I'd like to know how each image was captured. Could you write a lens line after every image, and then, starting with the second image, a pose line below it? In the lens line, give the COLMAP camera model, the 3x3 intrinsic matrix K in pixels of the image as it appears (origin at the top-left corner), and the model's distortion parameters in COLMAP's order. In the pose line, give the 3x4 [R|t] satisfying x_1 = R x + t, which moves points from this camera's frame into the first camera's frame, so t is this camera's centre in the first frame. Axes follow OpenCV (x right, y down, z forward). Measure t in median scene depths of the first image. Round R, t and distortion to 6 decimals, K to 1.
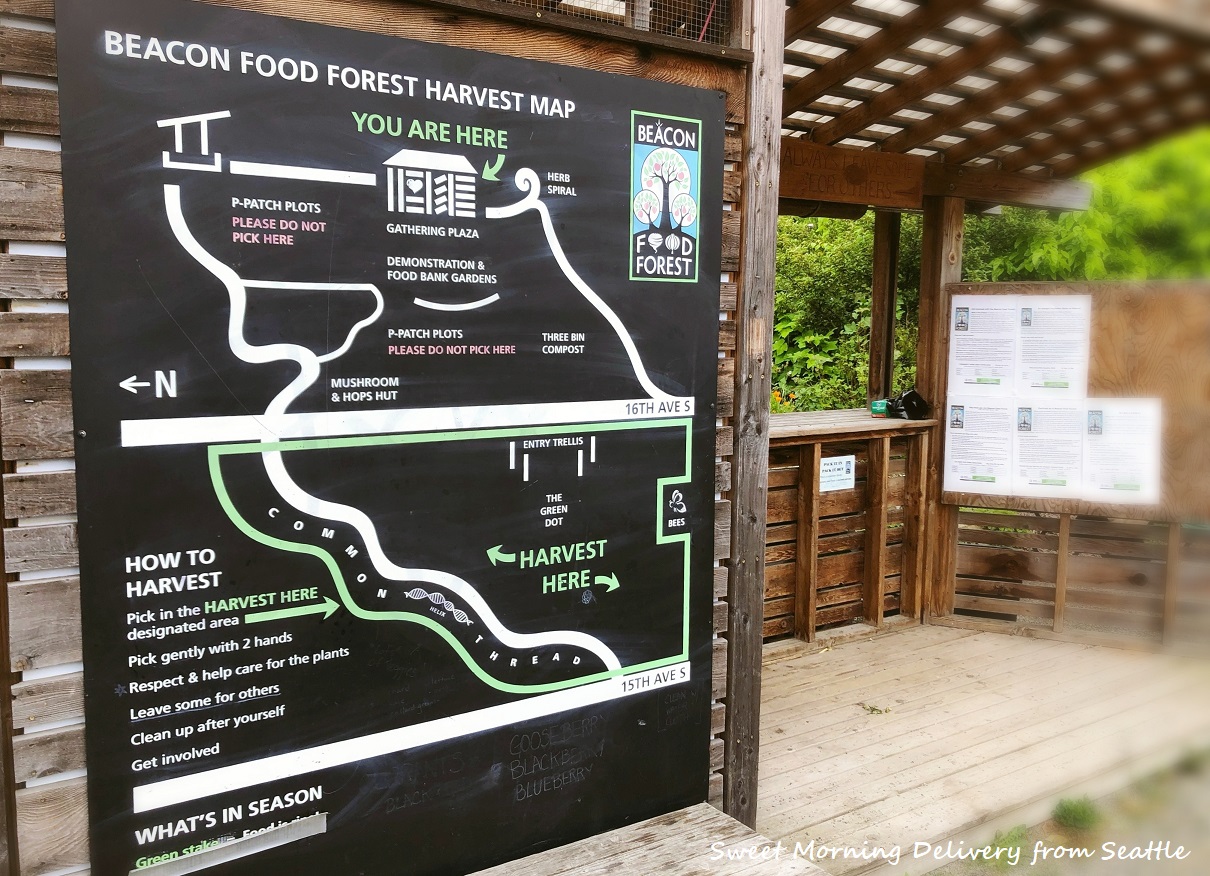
lens RADIAL K [[997.9, 0, 589.5], [0, 997.9, 381.7], [0, 0, 1]] dist [0.023018, 0.000144]
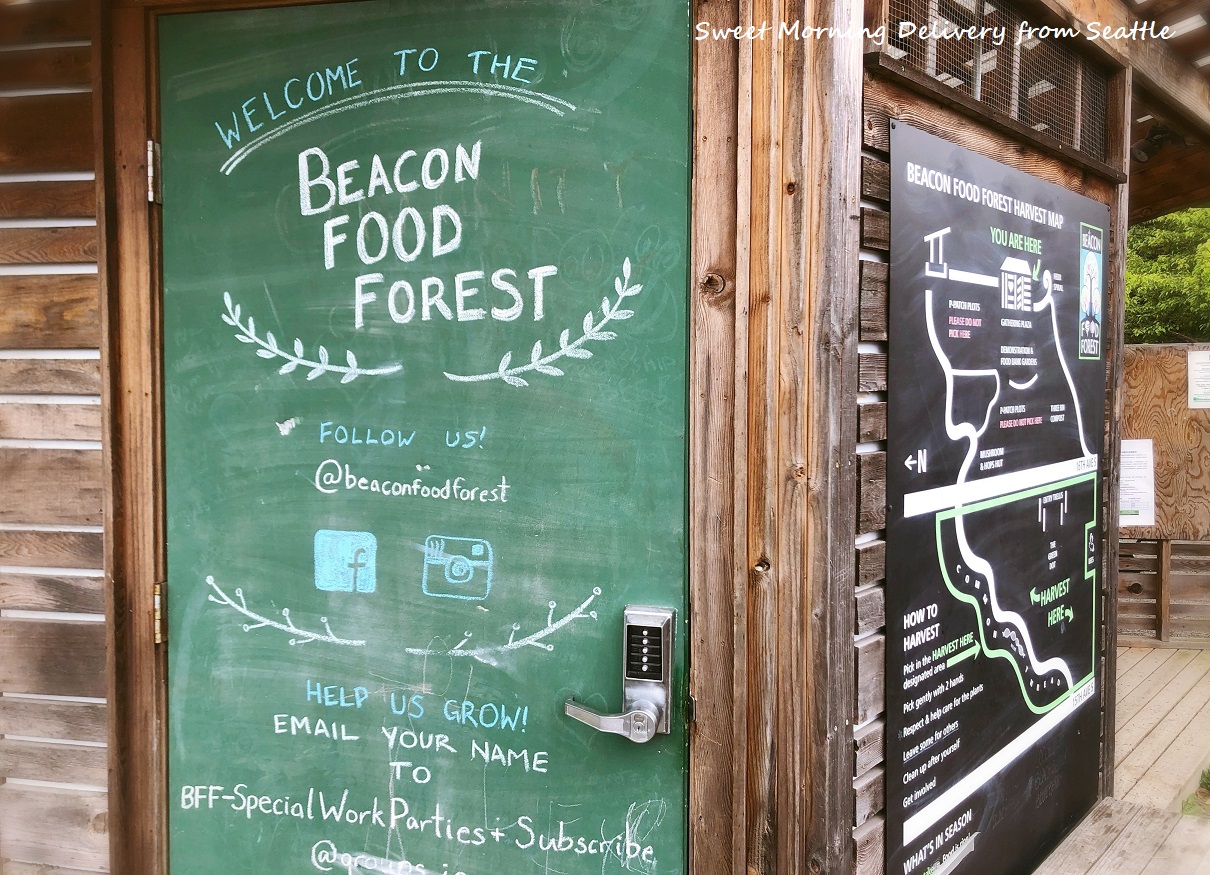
lens RADIAL K [[997.9, 0, 589.5], [0, 997.9, 381.2], [0, 0, 1]] dist [0.023018, 0.000144]
pose [[0.960523, -0.019078, 0.277546, -1.003339], [0.033788, 0.998261, -0.048315, -0.042395], [-0.276141, 0.055785, 0.959497, -0.004624]]
